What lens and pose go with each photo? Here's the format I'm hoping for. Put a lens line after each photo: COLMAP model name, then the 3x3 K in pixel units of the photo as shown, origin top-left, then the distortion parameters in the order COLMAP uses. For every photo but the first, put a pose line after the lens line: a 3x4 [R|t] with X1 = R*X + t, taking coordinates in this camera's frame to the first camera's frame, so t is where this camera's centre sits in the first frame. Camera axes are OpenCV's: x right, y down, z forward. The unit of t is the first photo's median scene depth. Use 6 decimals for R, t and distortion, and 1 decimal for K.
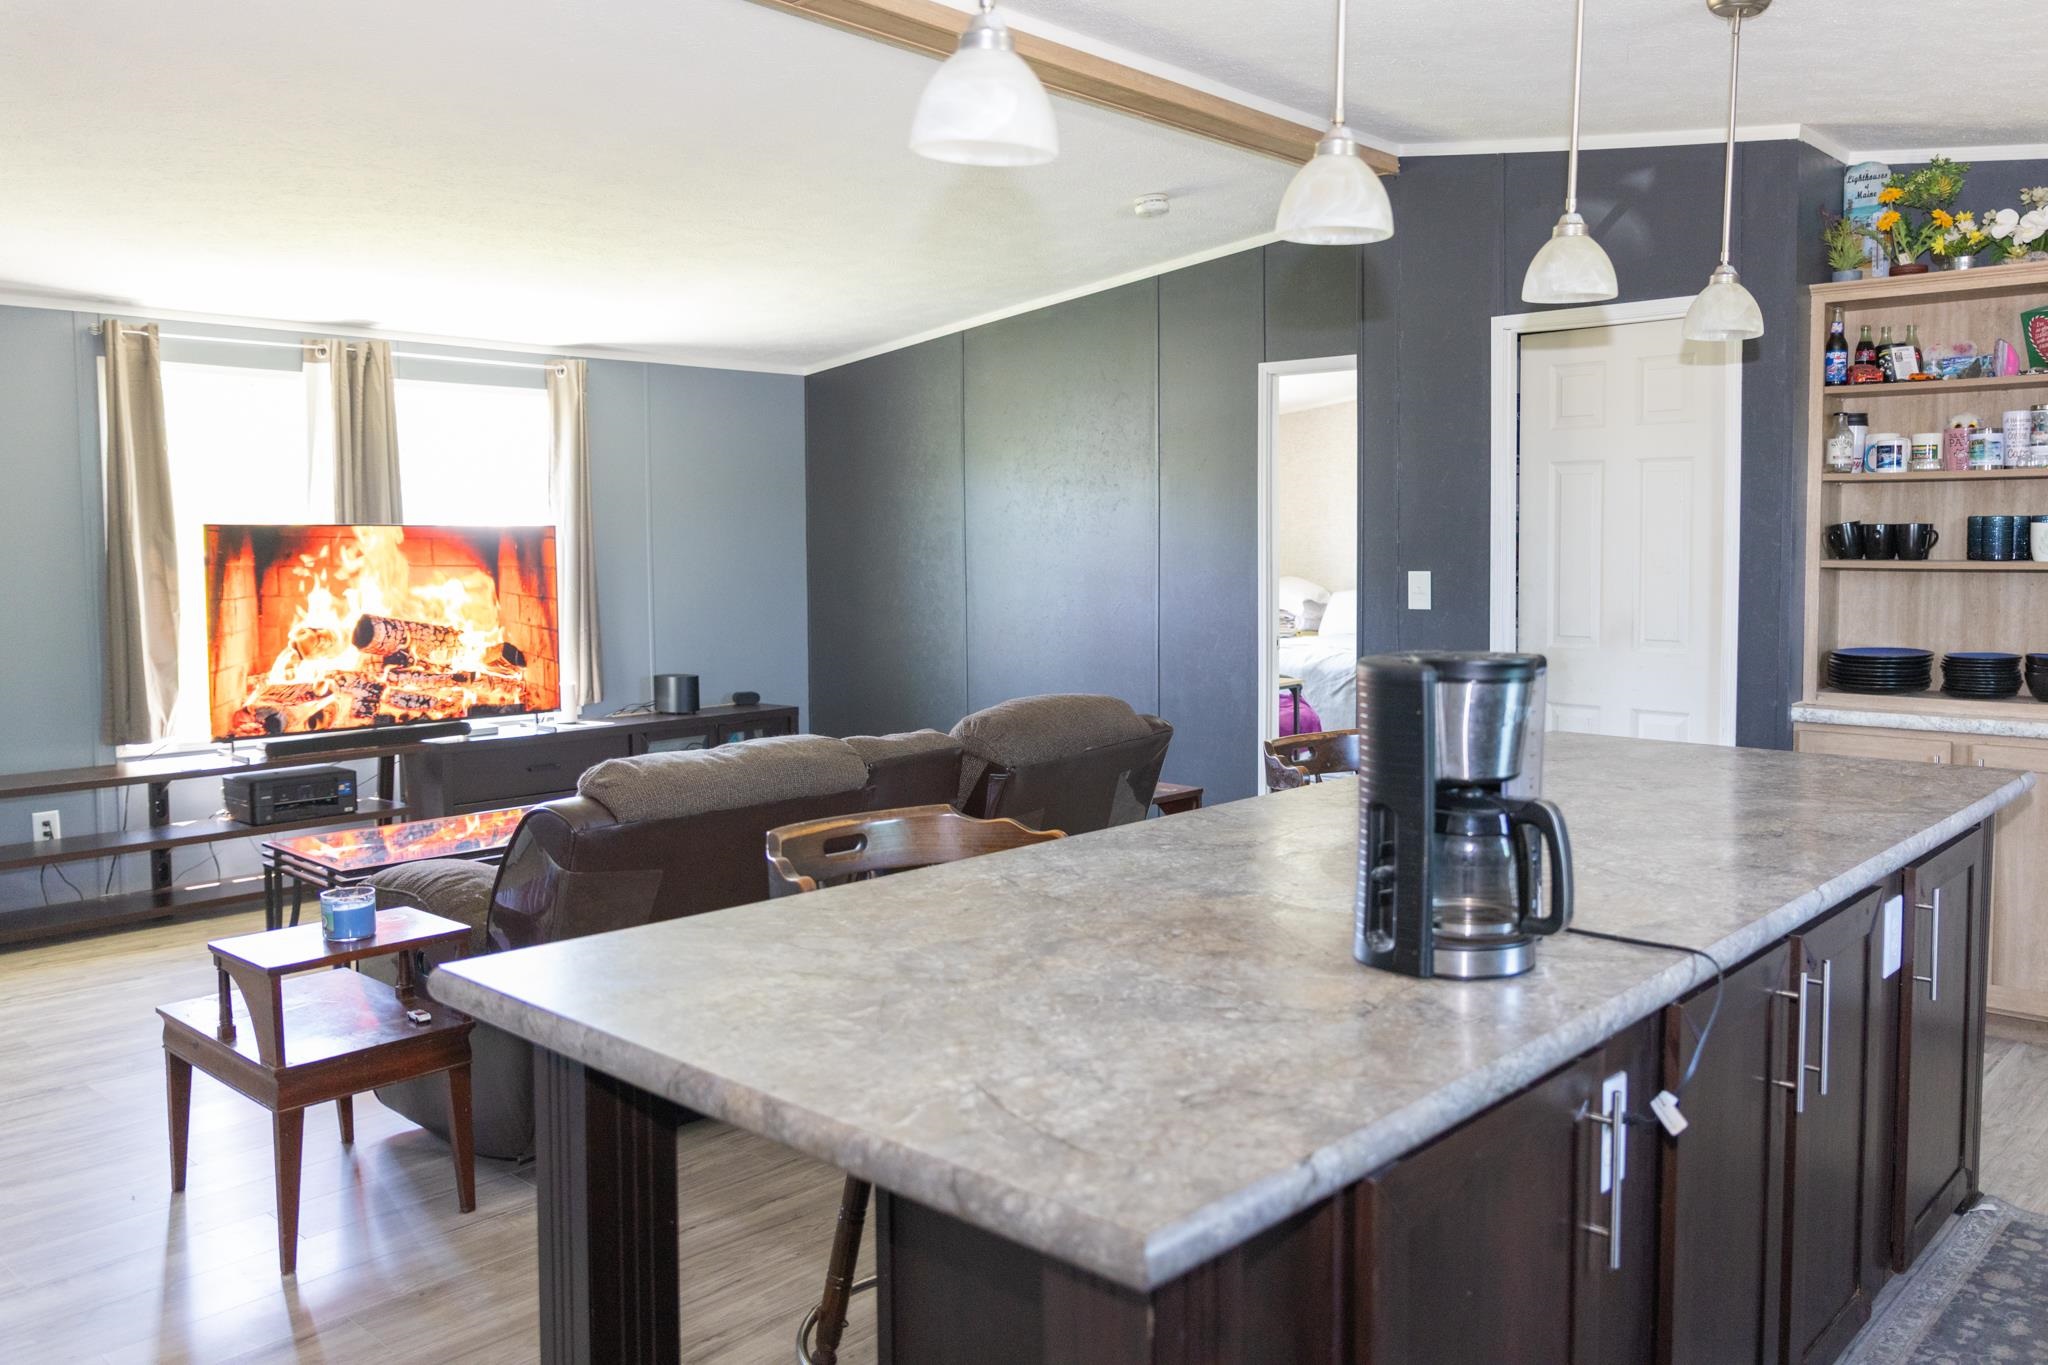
lens RADIAL K [[1585.7, 0, 1025.4], [0, 1585.7, 647.5], [0, 0, 1]] dist [-0.041172, -0.008104]
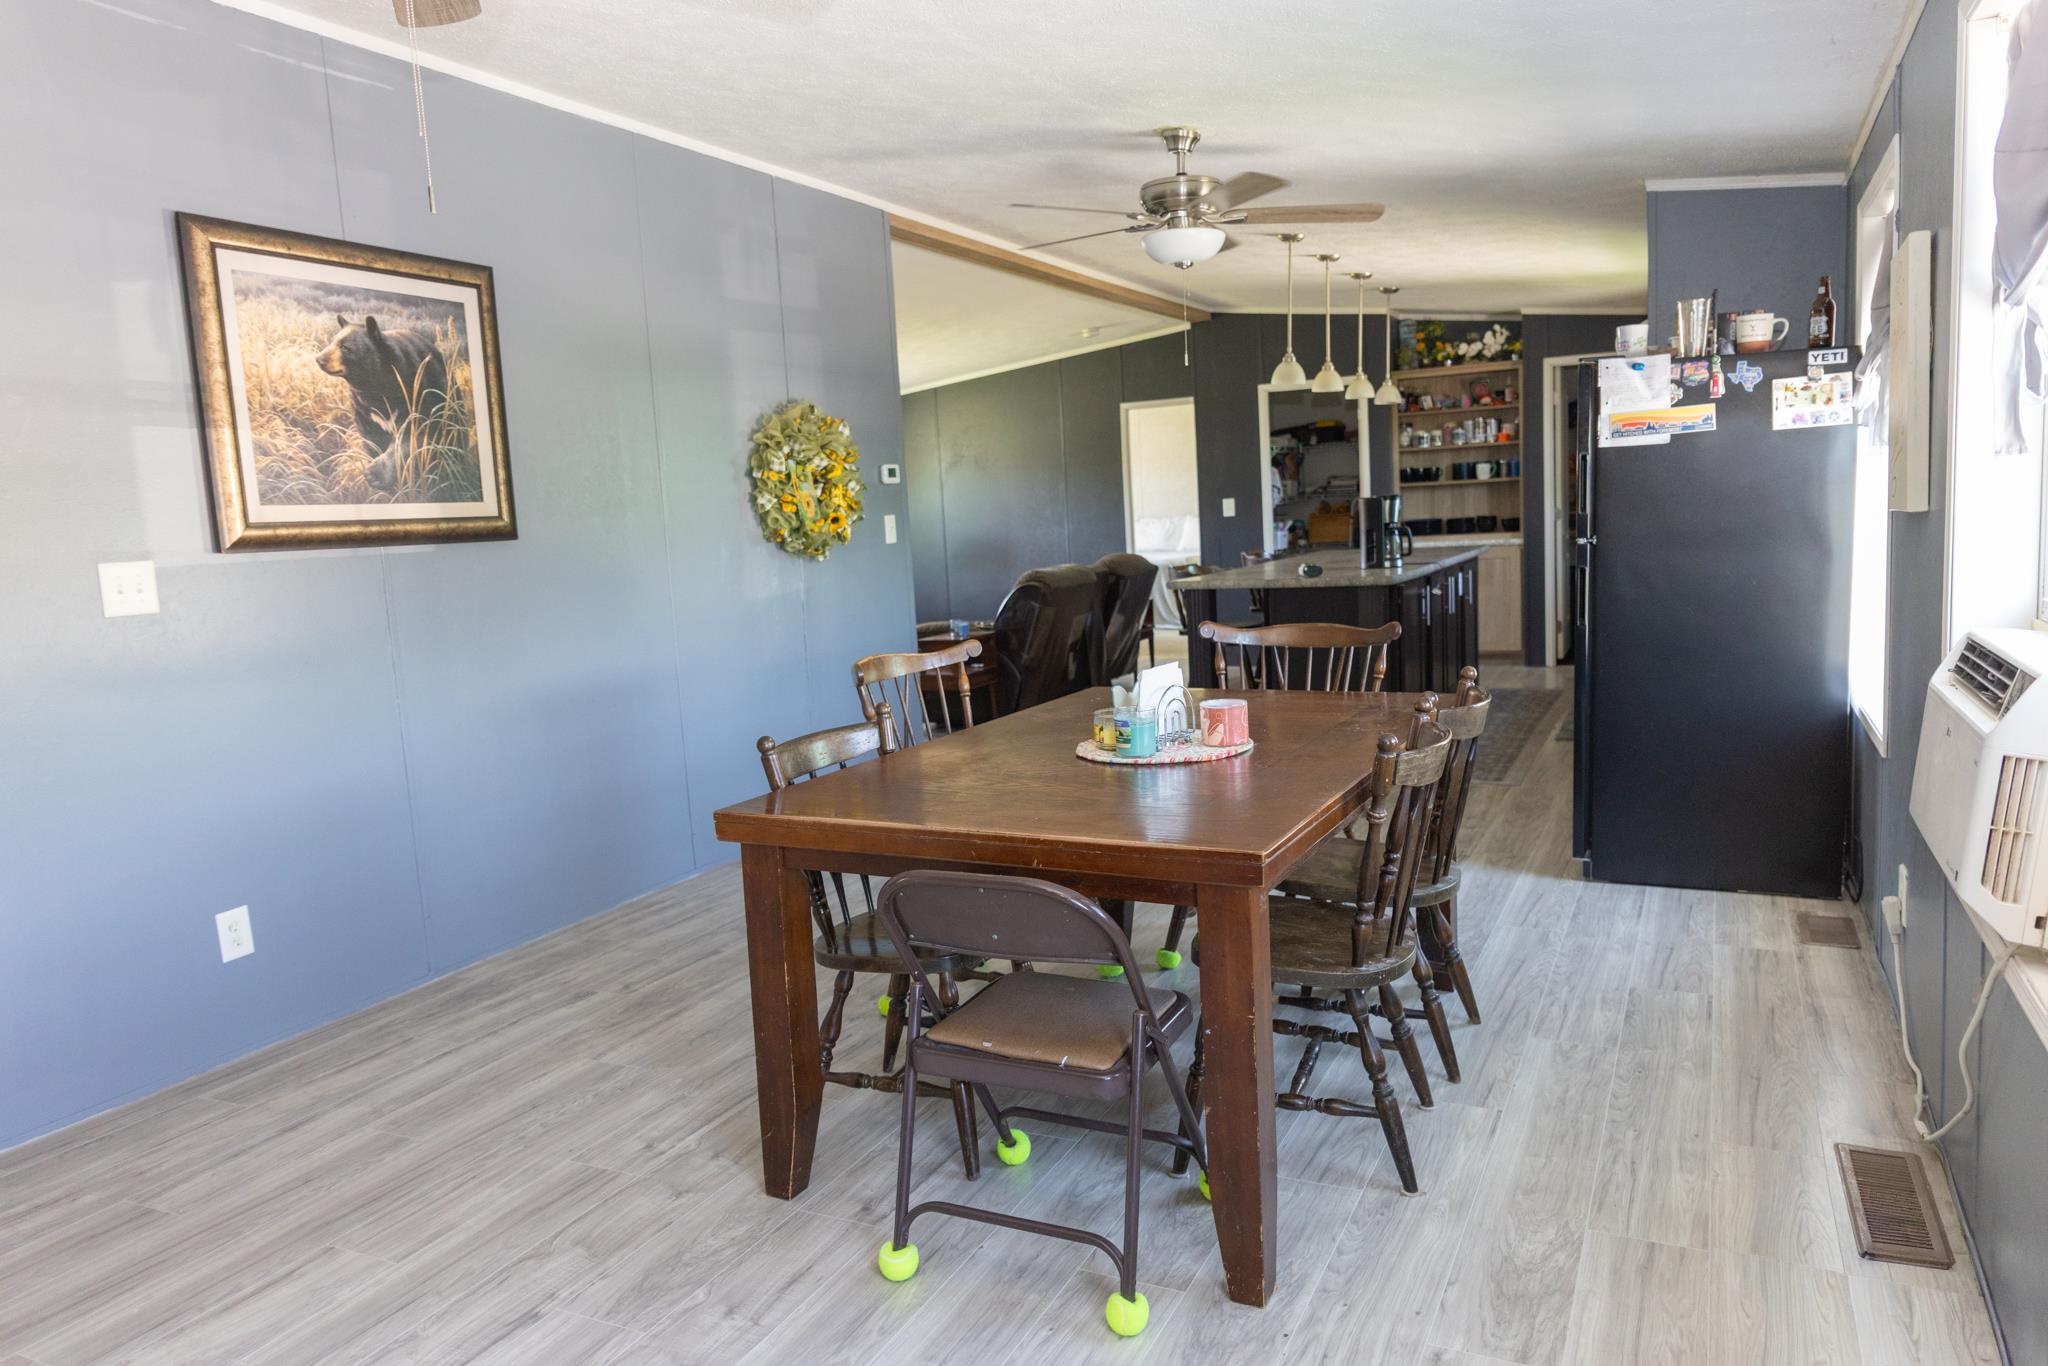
lens RADIAL K [[1440.9, 0, 1016.0], [0, 1440.9, 686.9], [0, 0, 1]] dist [-0.000069, -0.002437]
pose [[0.950692, -0.085727, 0.298052, -0.949793], [0.071178, 0.995696, 0.059351, 0.104587], [-0.301857, -0.035210, 0.952703, -1.222457]]
